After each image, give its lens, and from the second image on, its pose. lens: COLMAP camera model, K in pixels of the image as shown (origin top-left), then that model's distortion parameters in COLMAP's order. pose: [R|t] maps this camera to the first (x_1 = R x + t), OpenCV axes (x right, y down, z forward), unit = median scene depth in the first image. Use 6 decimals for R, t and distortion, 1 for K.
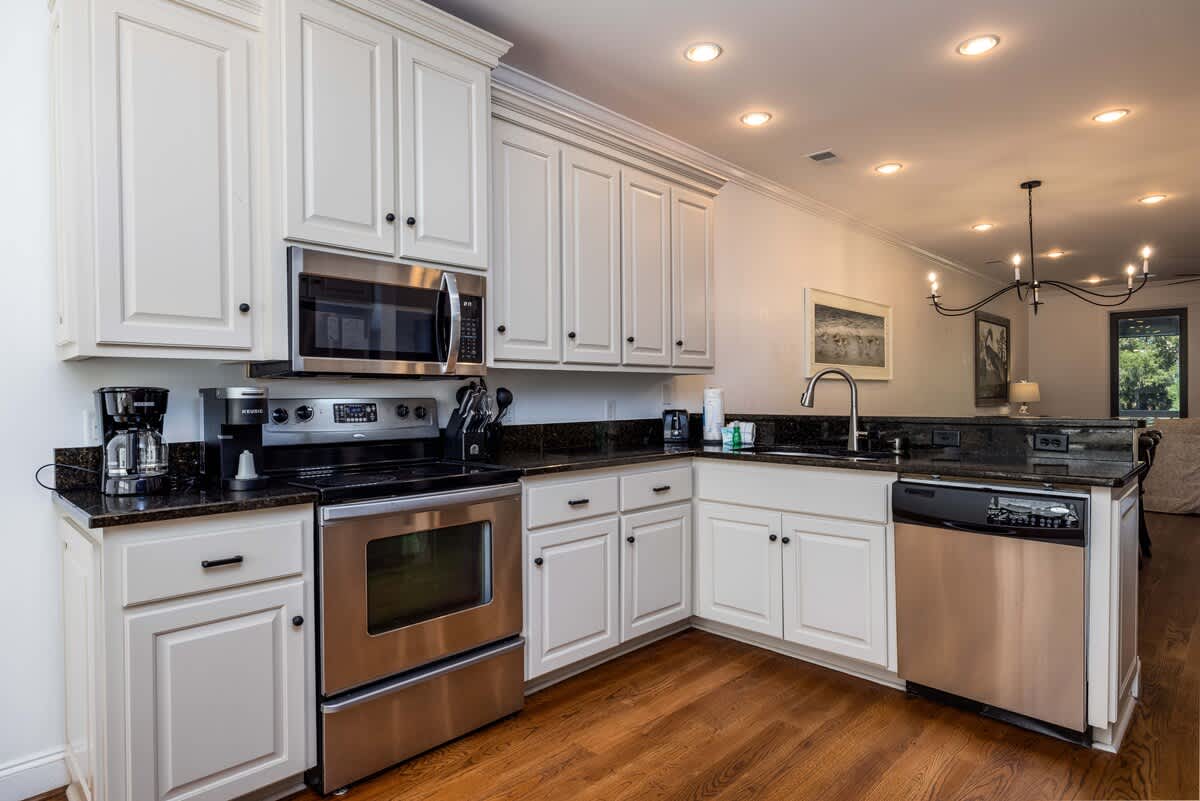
lens RADIAL K [[659.1, 0, 595.2], [0, 659.1, 402.4], [0, 0, 1]] dist [-0.006027, 0.000340]
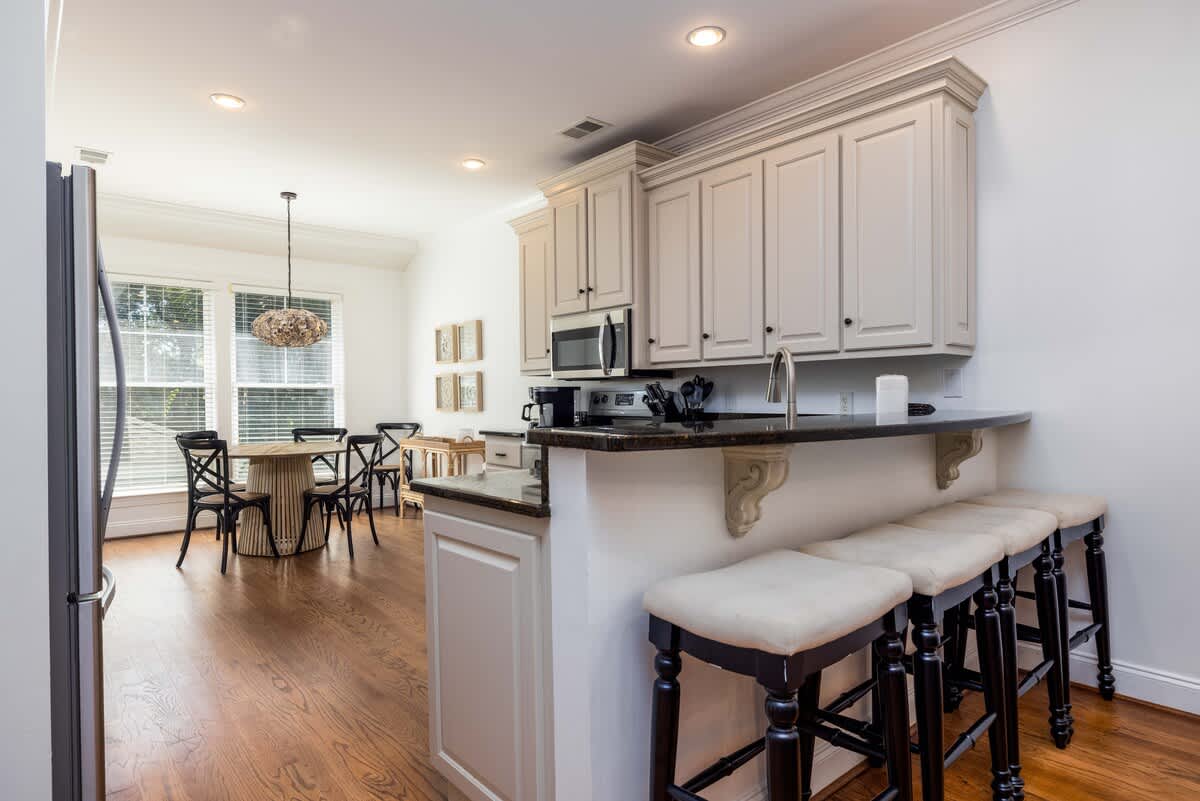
lens RADIAL K [[659.1, 0, 595.2], [0, 659.1, 402.4], [0, 0, 1]] dist [-0.006027, 0.000340]
pose [[-0.082060, 0.017492, -0.996474, 0.908711], [-0.000983, 0.999844, 0.017632, -0.004538], [0.996627, 0.002426, -0.082030, 0.720135]]
